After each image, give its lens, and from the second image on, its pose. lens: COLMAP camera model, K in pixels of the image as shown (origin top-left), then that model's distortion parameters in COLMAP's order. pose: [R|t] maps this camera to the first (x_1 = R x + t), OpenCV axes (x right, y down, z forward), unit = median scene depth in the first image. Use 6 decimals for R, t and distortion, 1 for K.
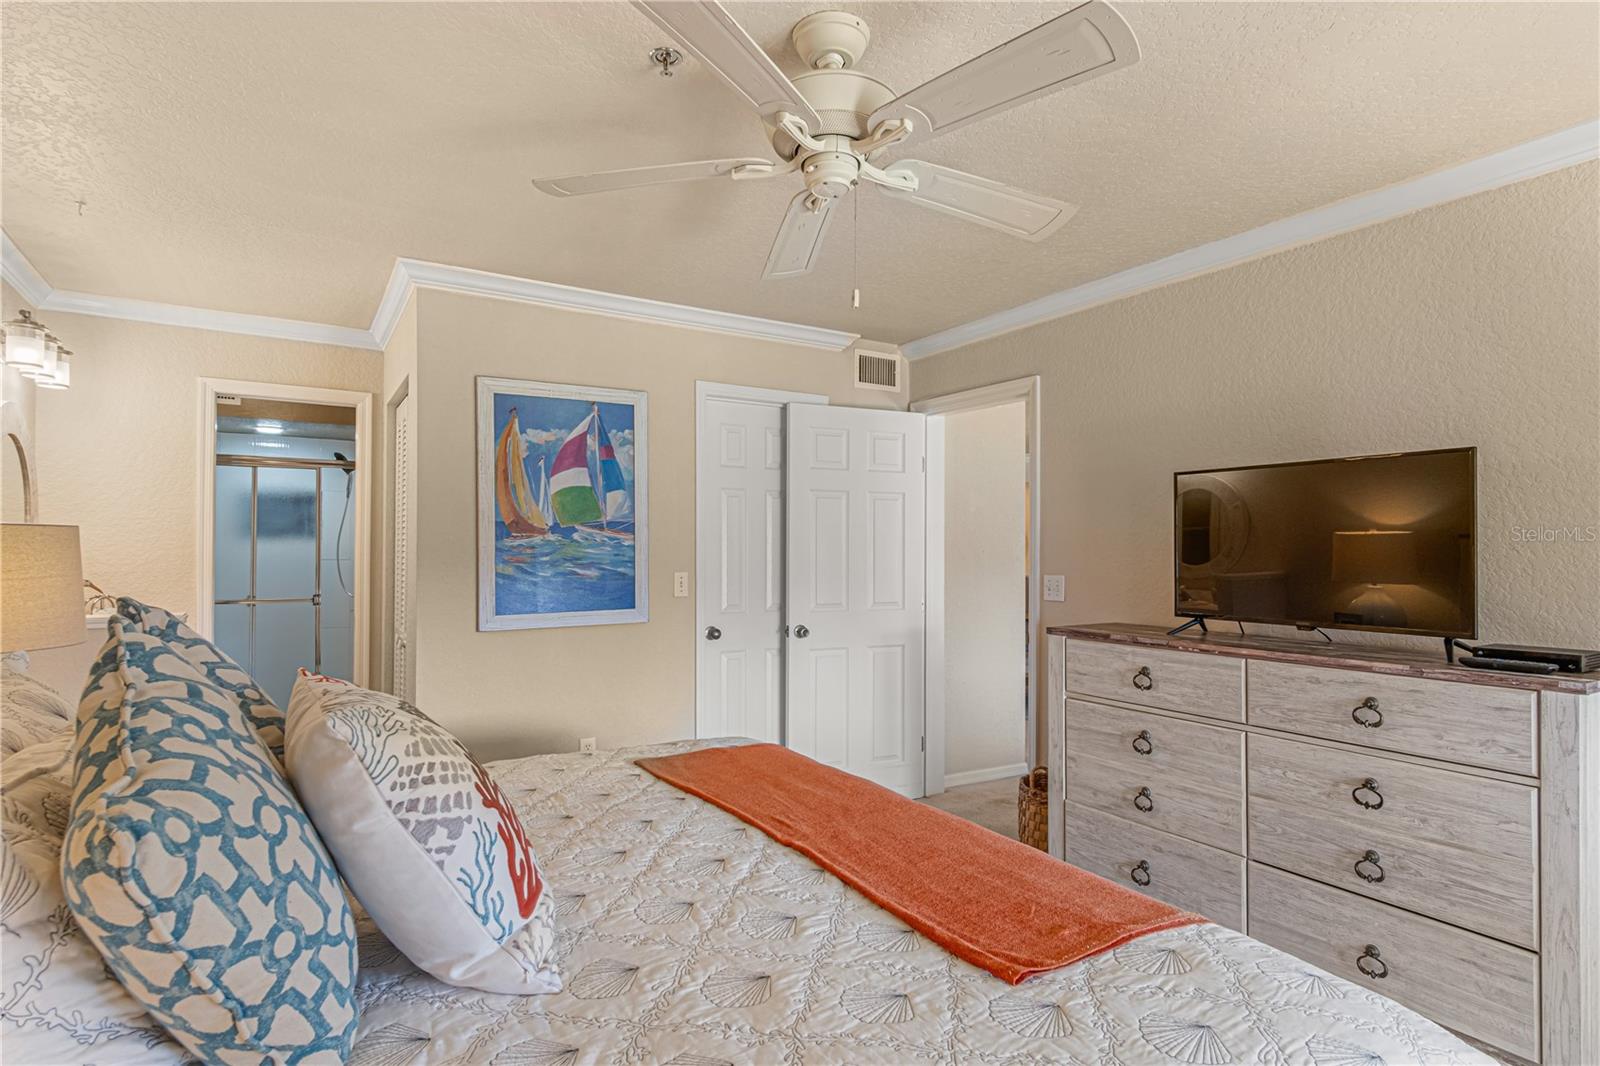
lens RADIAL K [[852.9, 0, 802.7], [0, 852.9, 524.0], [0, 0, 1]] dist [0.016086, -0.001505]
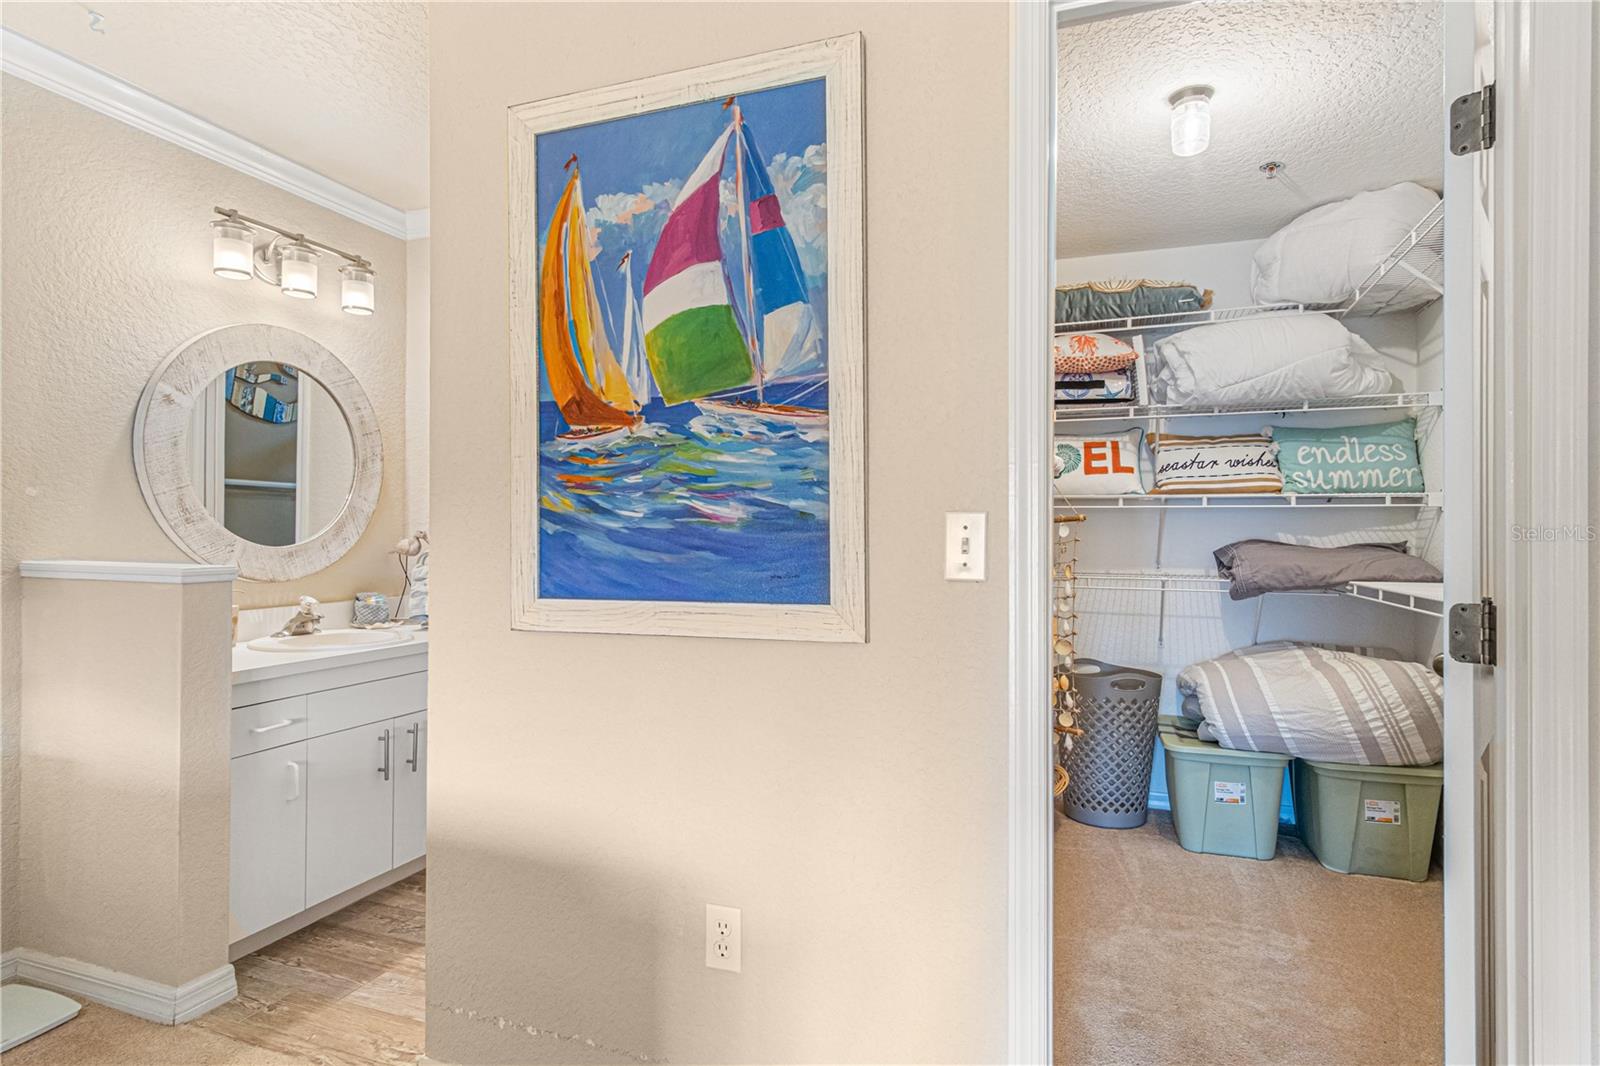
lens RADIAL K [[852.9, 0, 802.7], [0, 852.9, 524.0], [0, 0, 1]] dist [0.016086, -0.001505]
pose [[0.613020, -0.006049, -0.790044, 0.102686], [0.022711, 0.999692, 0.009967, 0.060122], [0.789741, -0.024053, 0.612969, 0.775609]]
